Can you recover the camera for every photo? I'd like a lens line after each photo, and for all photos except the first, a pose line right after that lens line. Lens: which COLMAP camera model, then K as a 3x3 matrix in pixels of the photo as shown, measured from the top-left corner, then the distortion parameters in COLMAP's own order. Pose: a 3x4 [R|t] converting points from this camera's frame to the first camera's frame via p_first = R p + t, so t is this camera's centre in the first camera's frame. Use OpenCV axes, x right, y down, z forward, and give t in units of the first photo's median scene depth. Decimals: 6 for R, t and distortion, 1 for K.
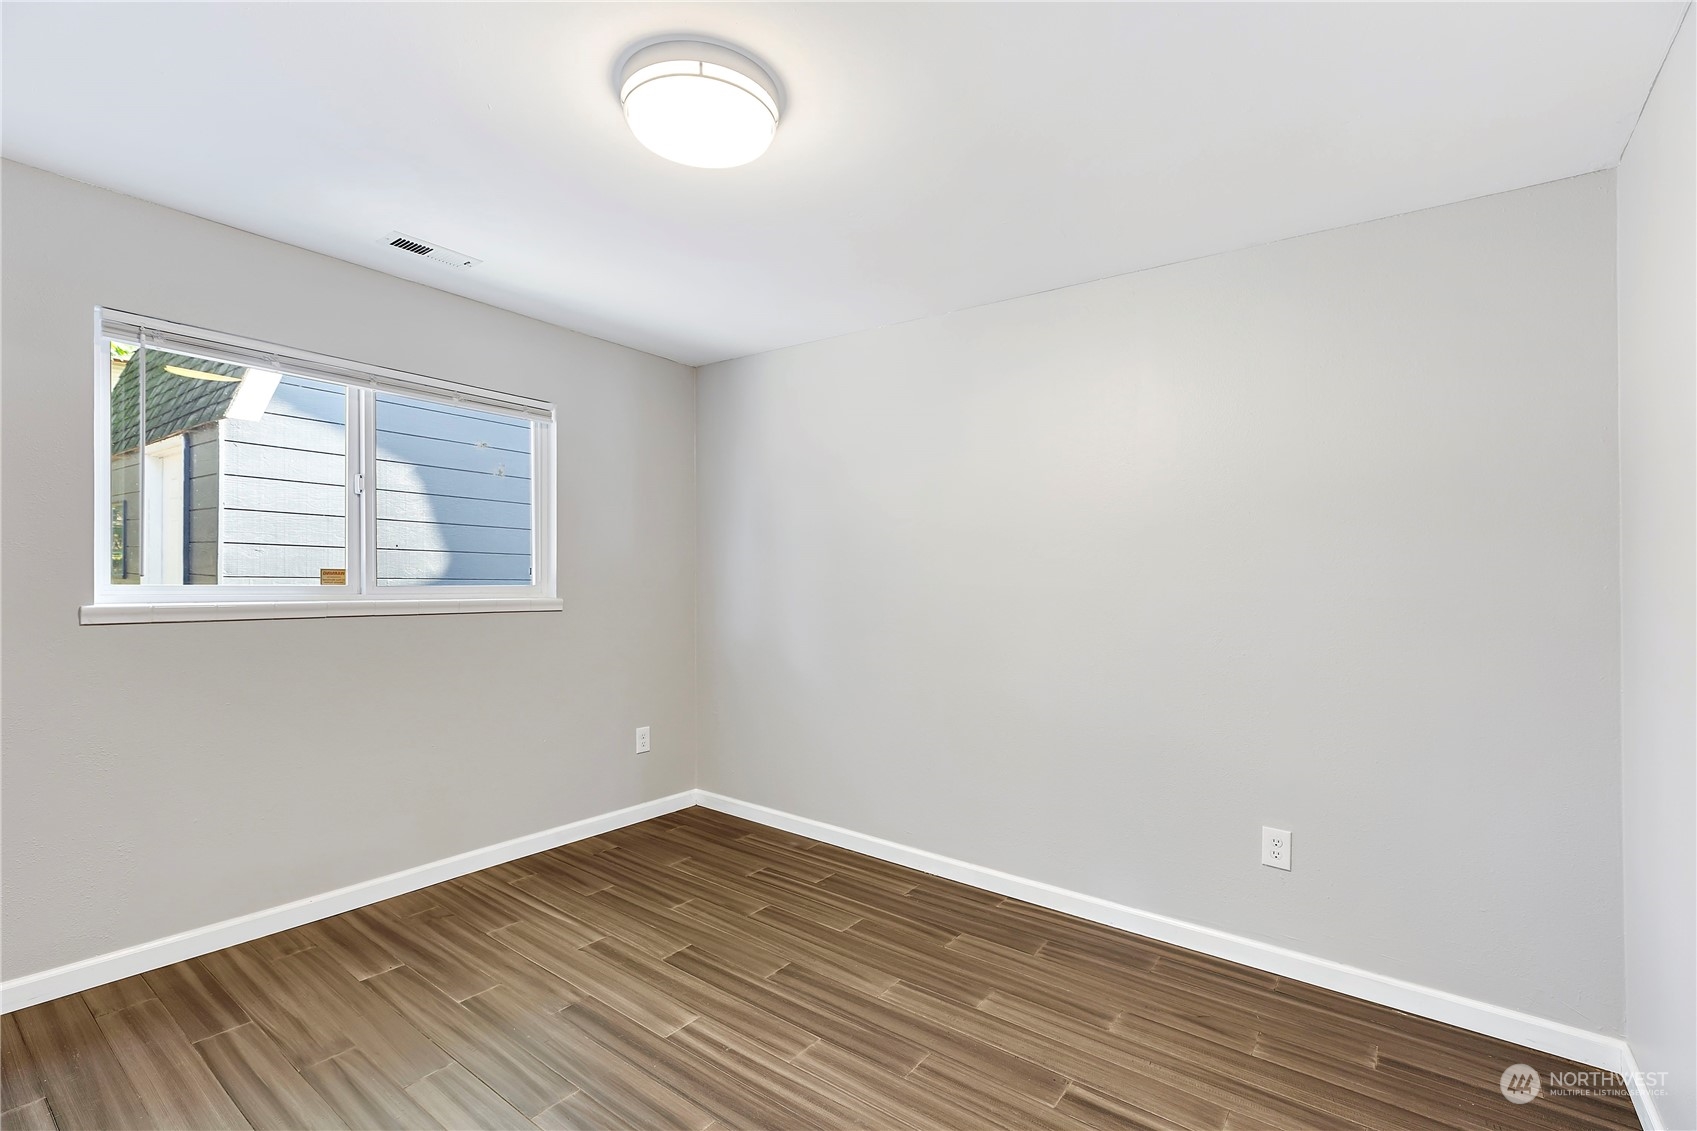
lens RADIAL K [[764.2, 0, 845.3], [0, 764.2, 561.4], [0, 0, 1]] dist [0.007531, -0.000385]
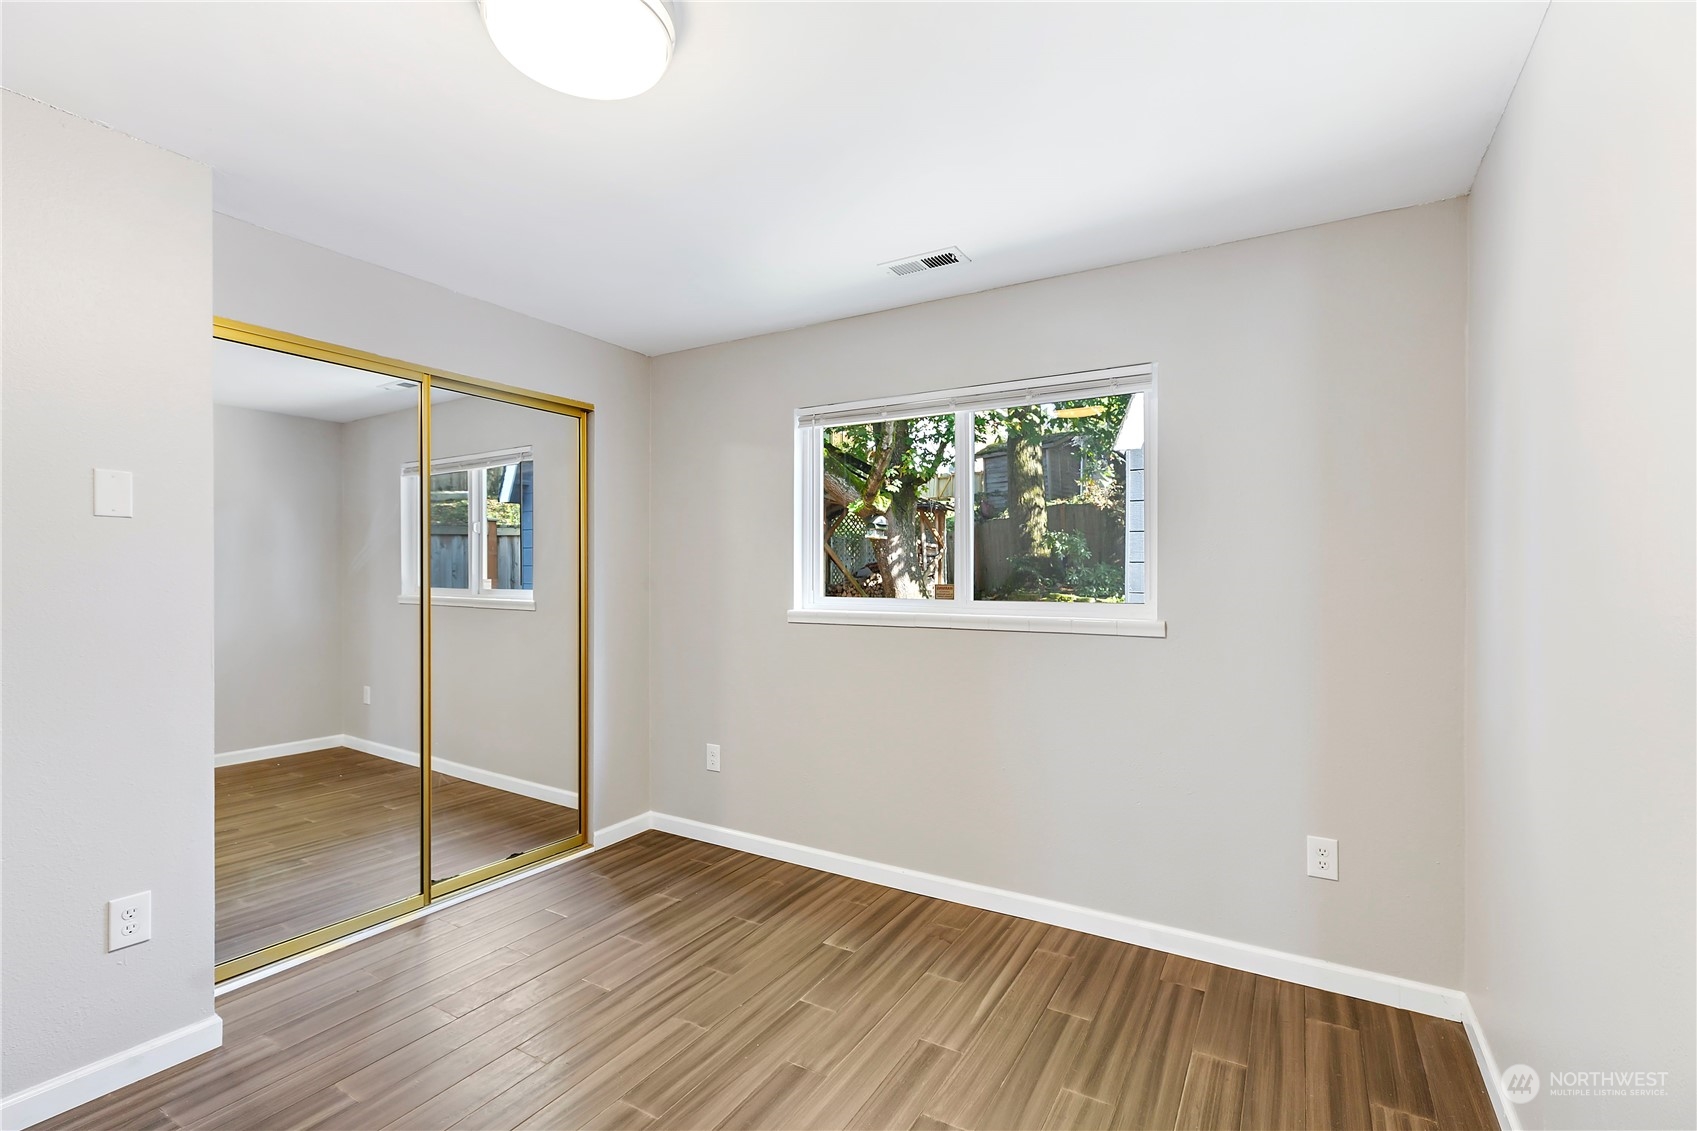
lens RADIAL K [[764.2, 0, 810.6], [0, 764.2, 573.1], [0, 0, 1]] dist [0.007531, -0.000385]
pose [[0.127962, -0.009439, -0.991734, 0.457228], [0.008776, 0.999926, -0.008385, -0.003450], [0.991740, -0.007630, 0.128036, 0.734463]]
